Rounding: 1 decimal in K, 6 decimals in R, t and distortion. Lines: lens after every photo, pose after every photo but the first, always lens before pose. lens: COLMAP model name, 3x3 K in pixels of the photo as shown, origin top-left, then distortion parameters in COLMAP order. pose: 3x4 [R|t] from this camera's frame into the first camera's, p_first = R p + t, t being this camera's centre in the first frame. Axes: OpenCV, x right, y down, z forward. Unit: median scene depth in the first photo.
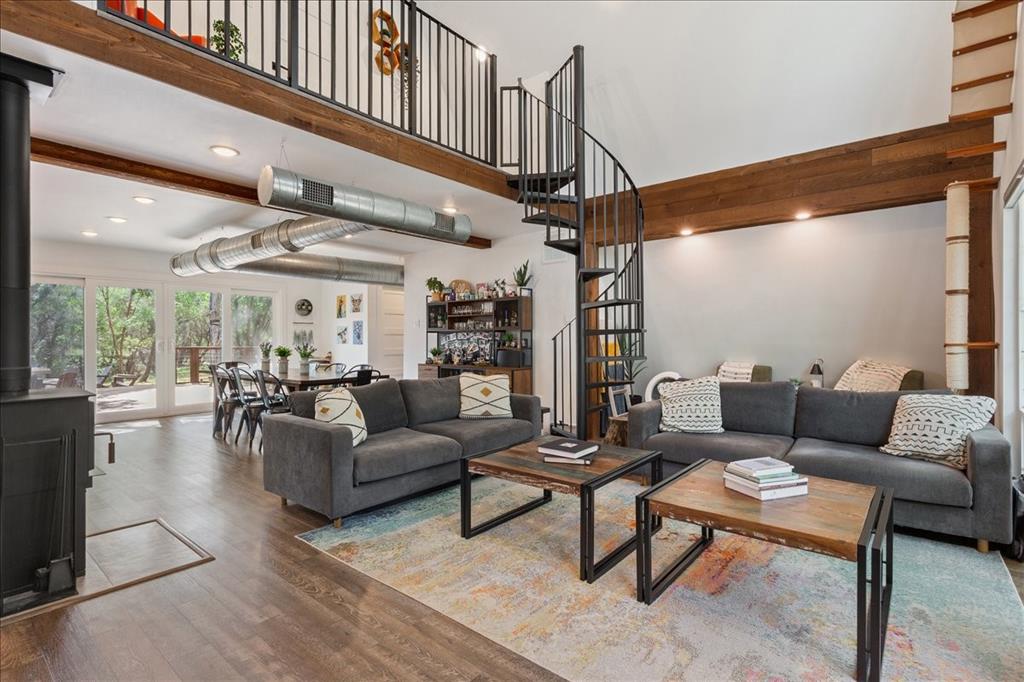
lens RADIAL K [[519.2, 0, 508.1], [0, 519.2, 337.3], [0, 0, 1]] dist [-0.015583, 0.001973]
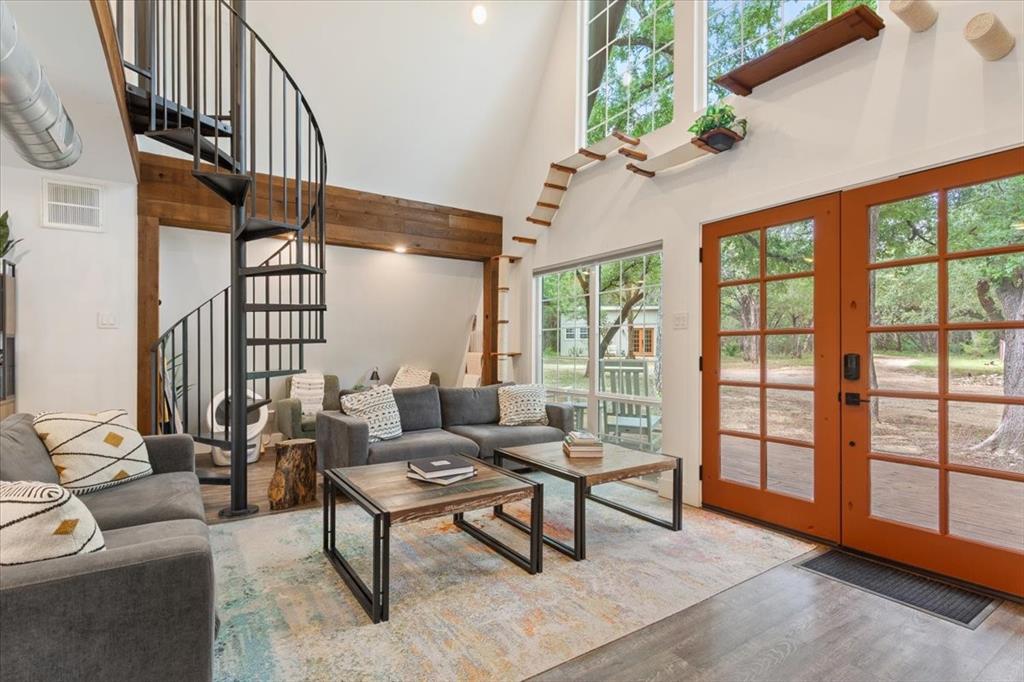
lens RADIAL K [[492.9, 0, 518.4], [0, 492.9, 346.1], [0, 0, 1]] dist [-0.004209, -0.000314]
pose [[0.254215, 0.010119, 0.967095, -0.423441], [-0.004711, 0.999946, -0.009224, 0.002246], [-0.967136, -0.002211, 0.254249, 0.379787]]
